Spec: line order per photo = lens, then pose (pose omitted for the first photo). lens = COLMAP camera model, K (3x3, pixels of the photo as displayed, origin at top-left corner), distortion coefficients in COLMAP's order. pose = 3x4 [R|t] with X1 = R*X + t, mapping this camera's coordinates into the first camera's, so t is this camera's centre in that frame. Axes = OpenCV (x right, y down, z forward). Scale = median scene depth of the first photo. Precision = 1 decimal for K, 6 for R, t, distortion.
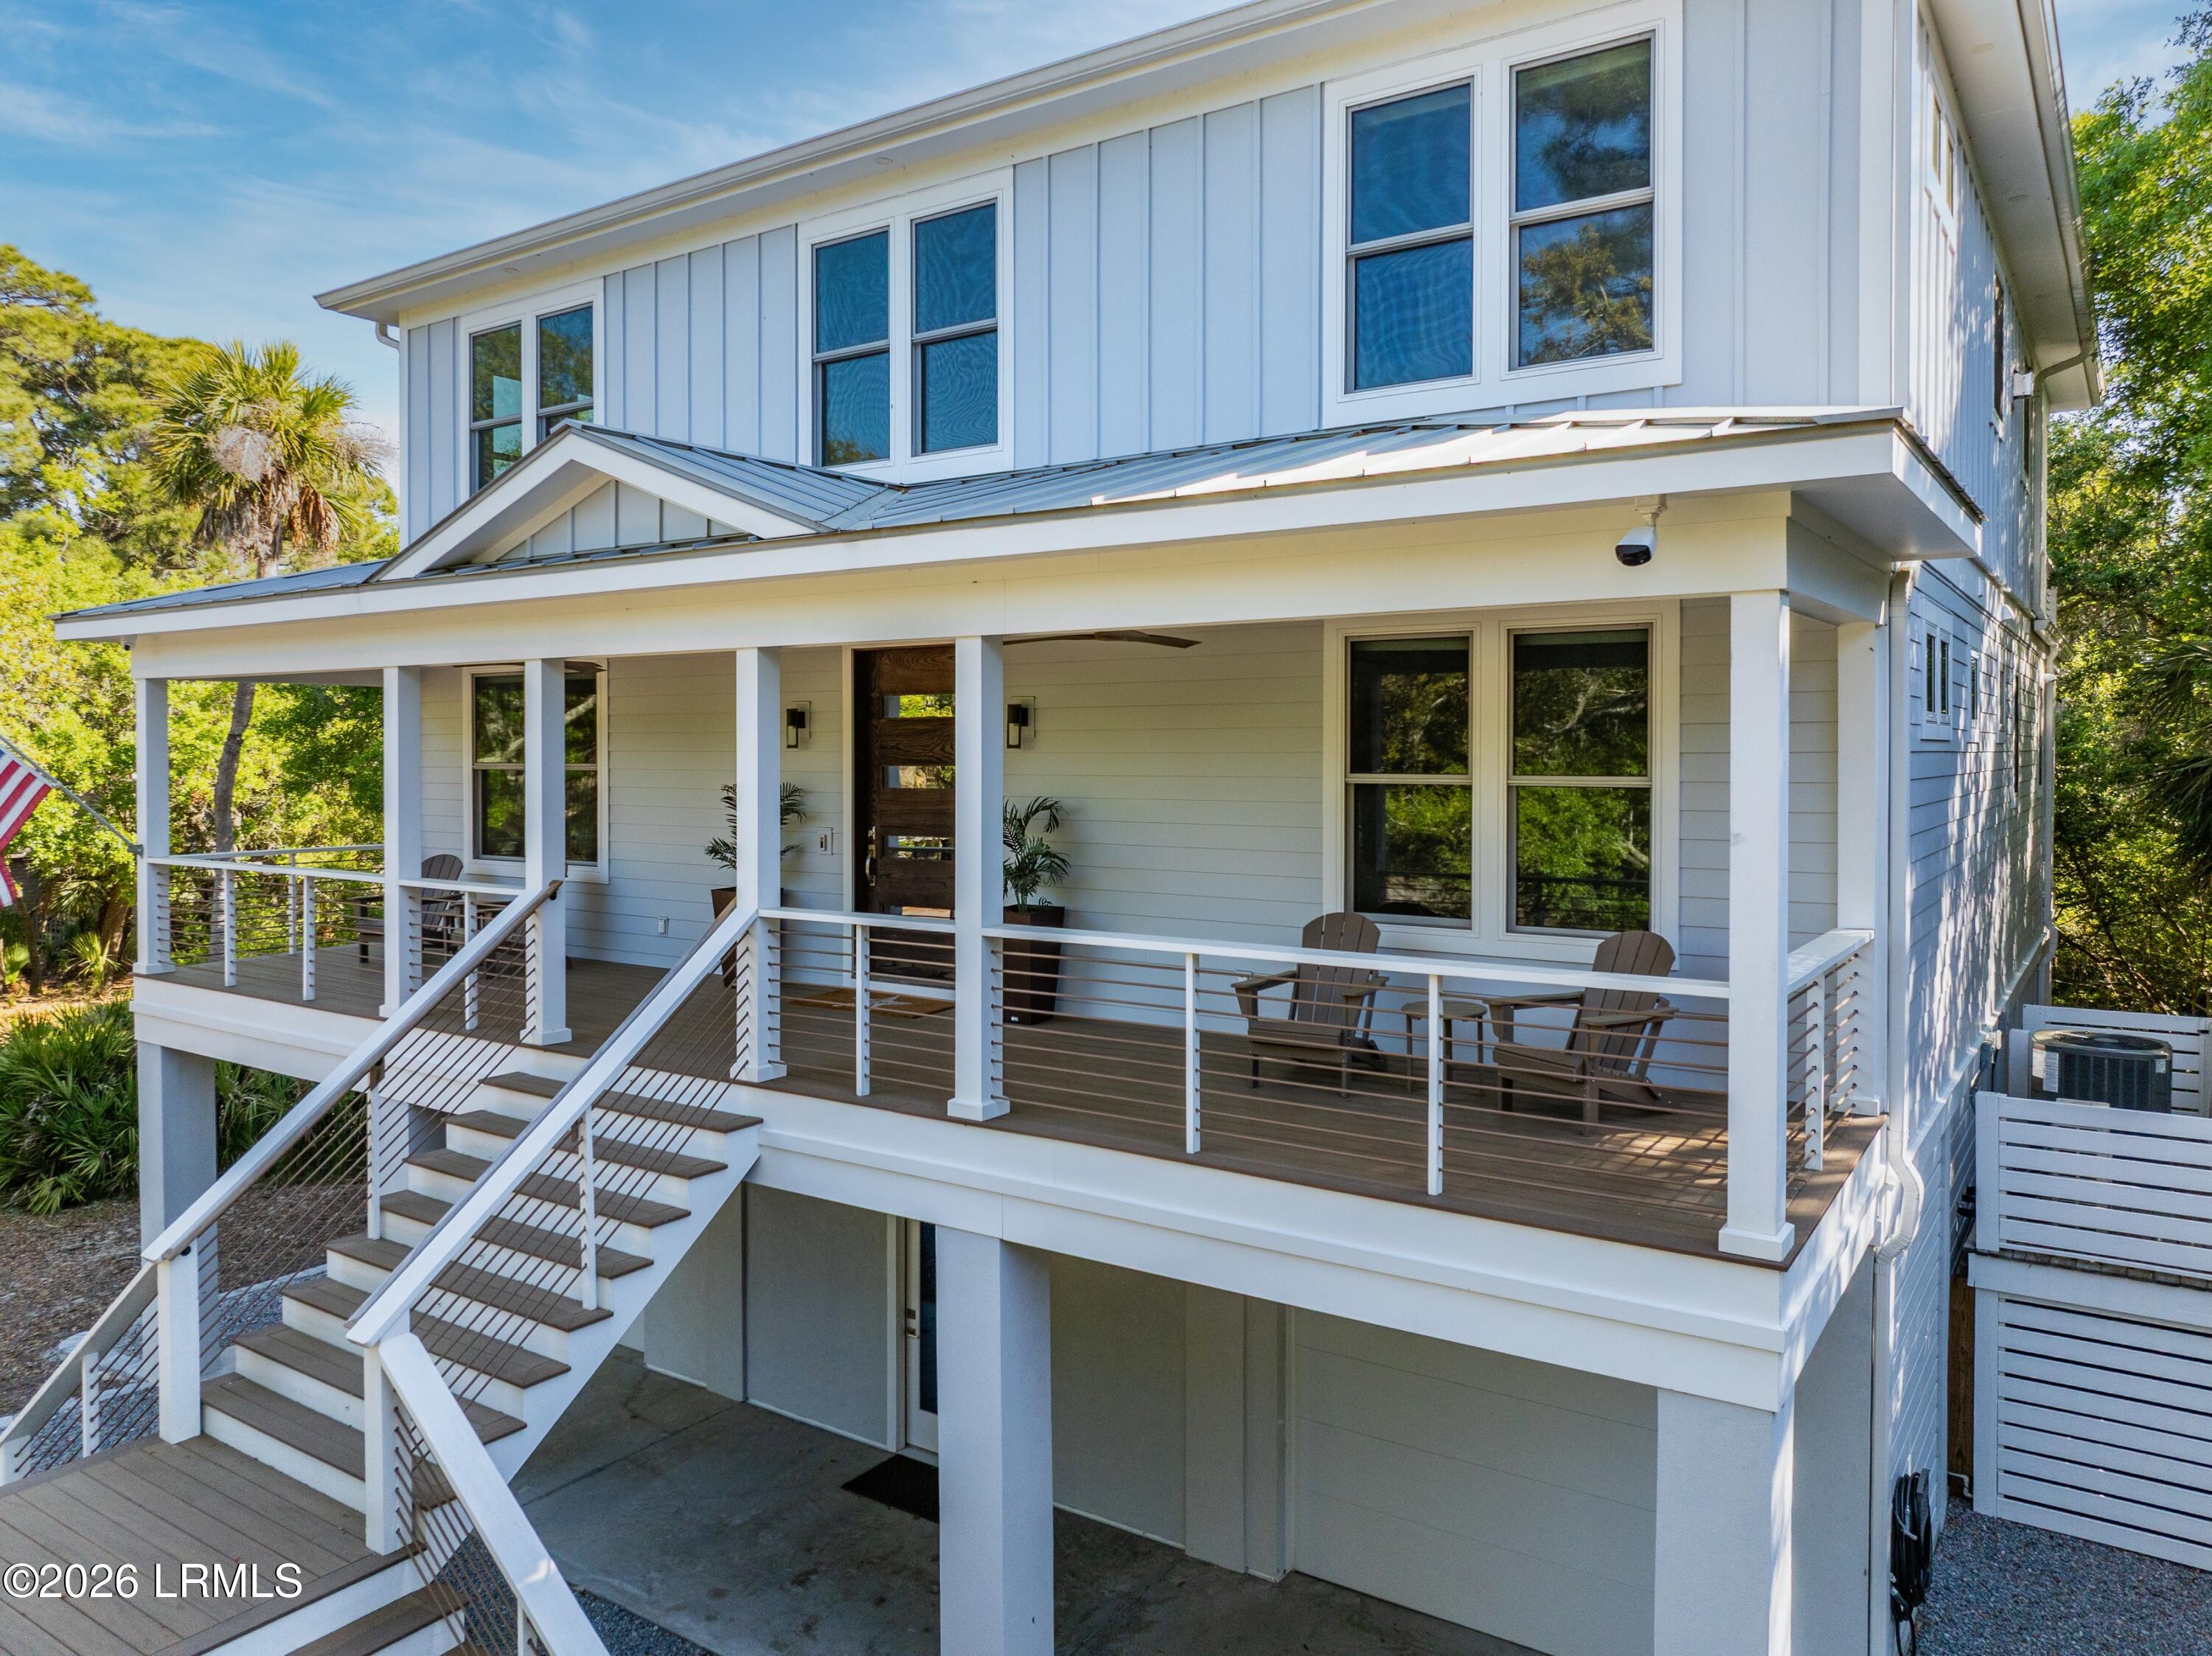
lens RADIAL K [[1553.1, 0, 1106.5], [0, 1553.1, 778.6], [0, 0, 1]] dist [-0.013196, 0.004541]
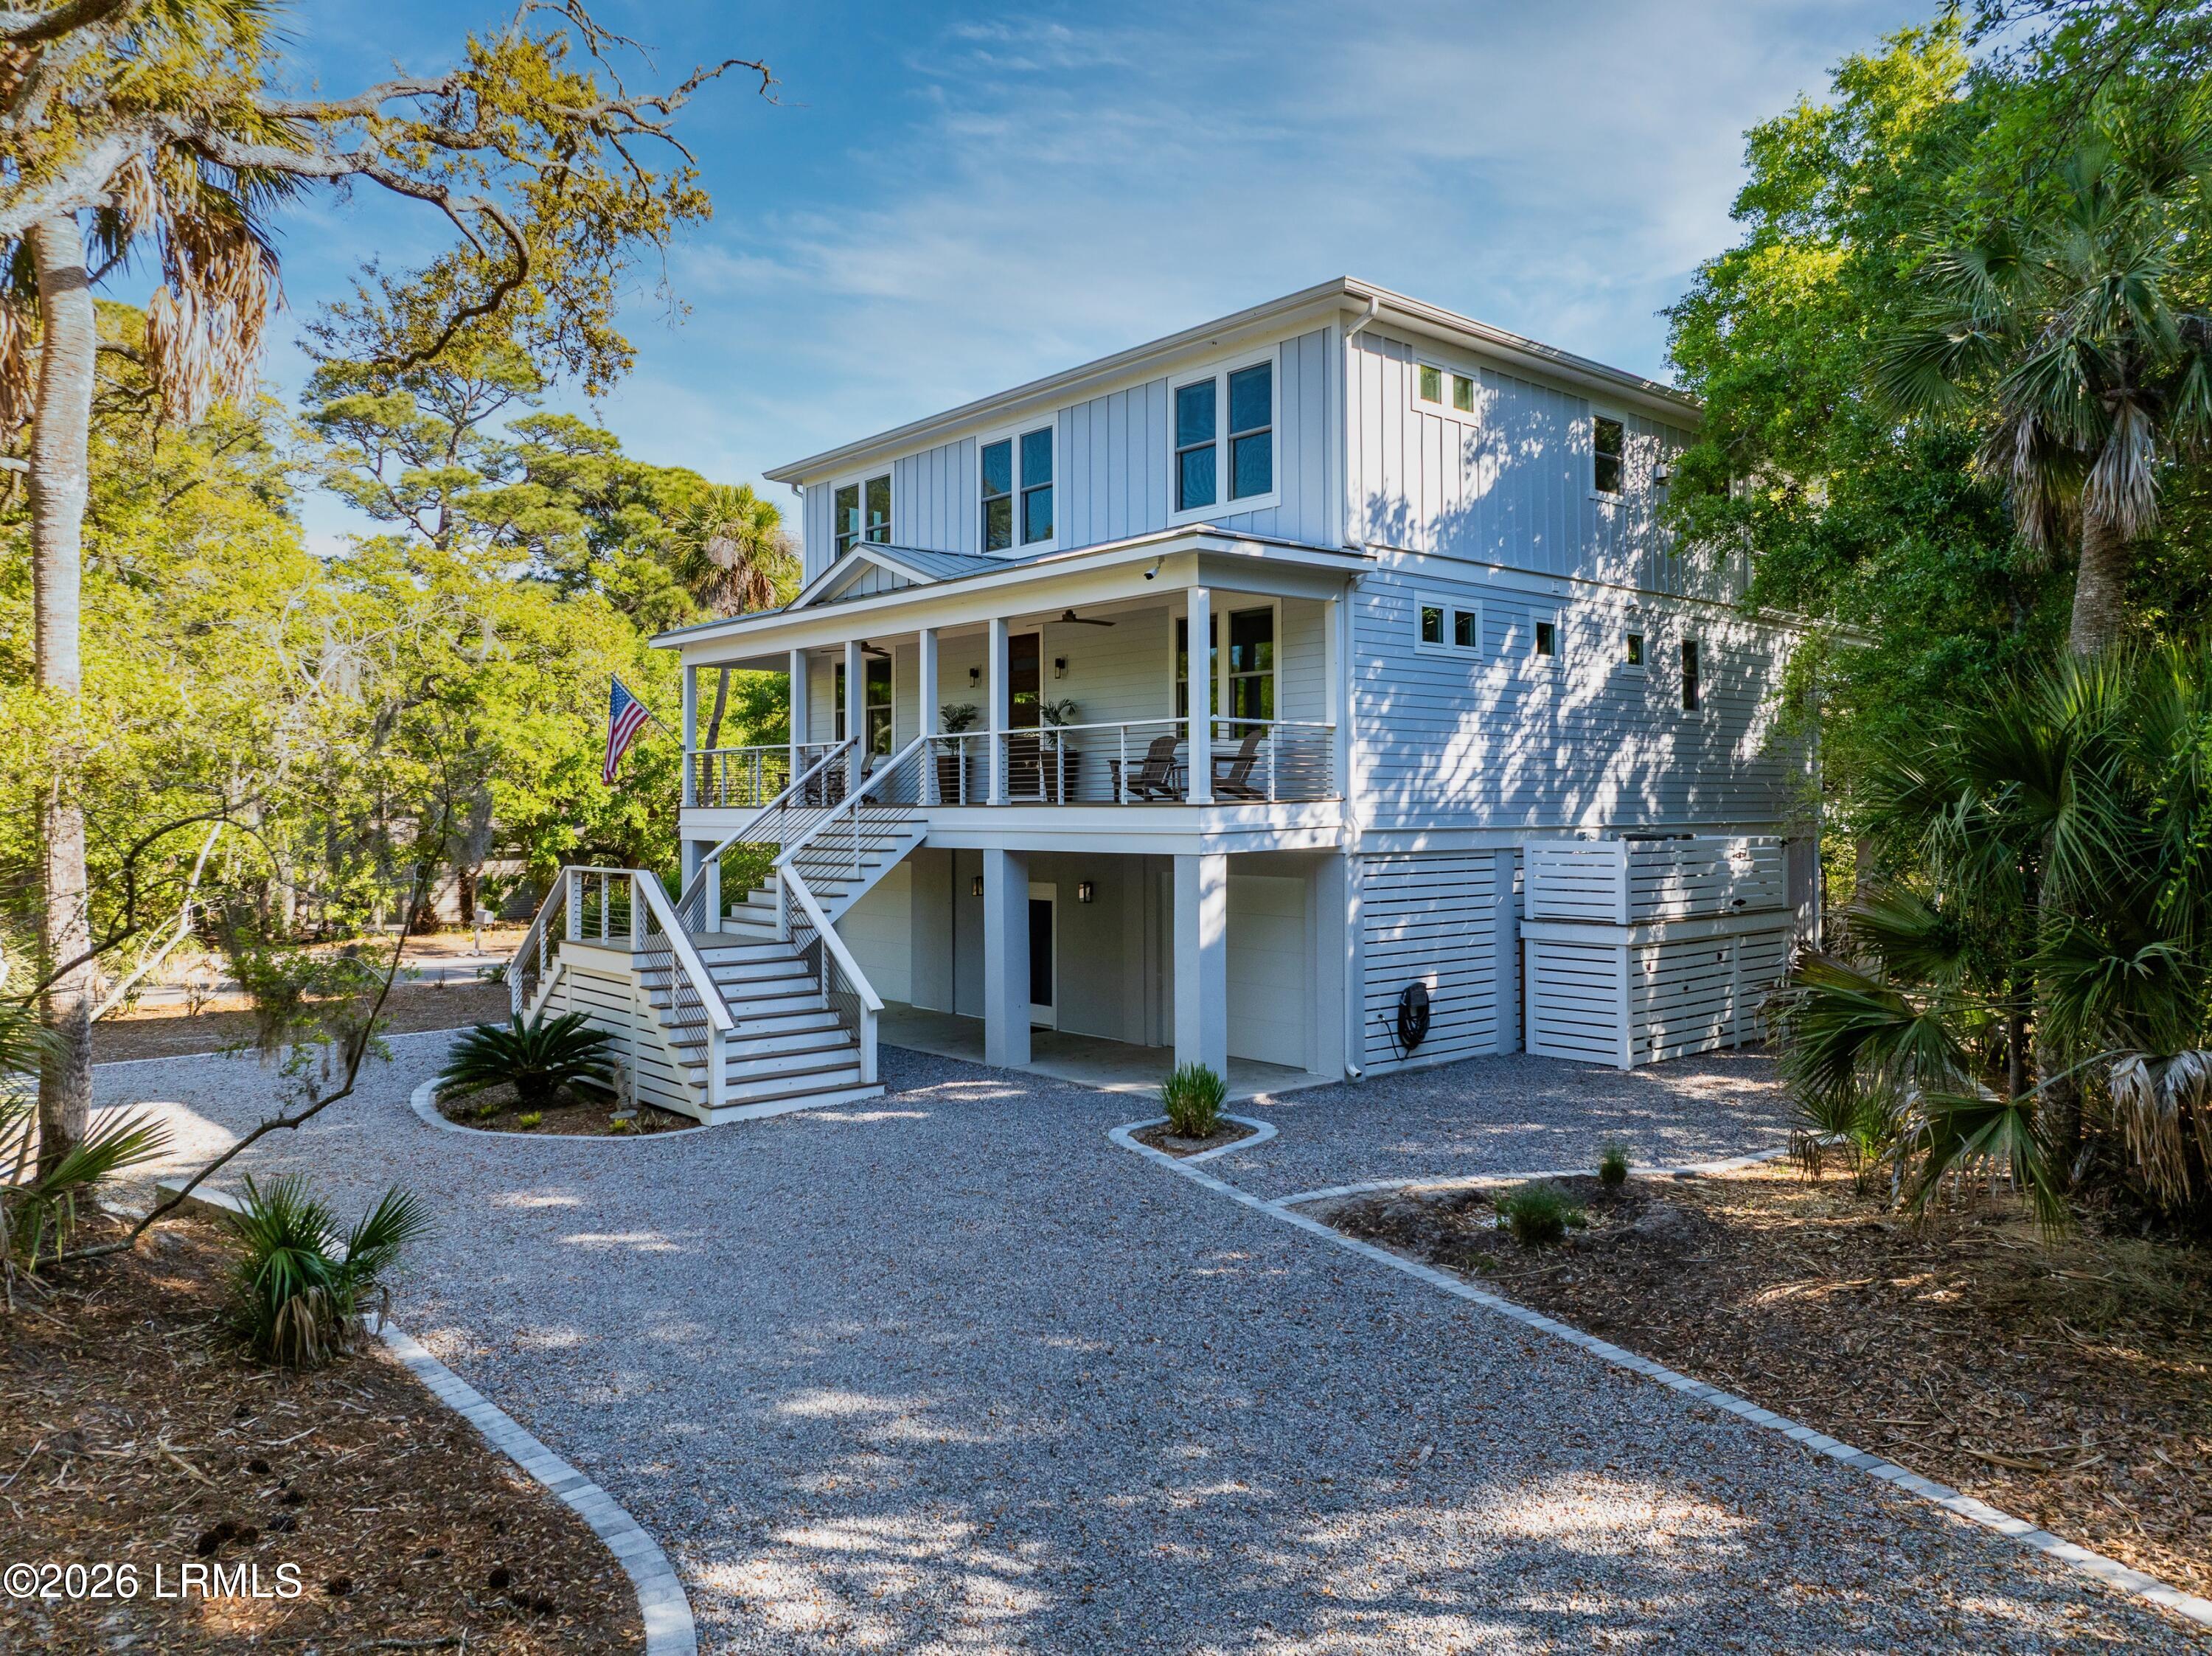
lens RADIAL K [[1537.5, 0, 1116.5], [0, 1537.5, 781.6], [0, 0, 1]] dist [-0.003474, -0.004142]
pose [[0.970521, -0.008251, -0.240874, 0.282062], [0.000239, 0.999446, -0.033273, 0.103189], [0.241015, 0.032235, 0.969986, -0.556823]]
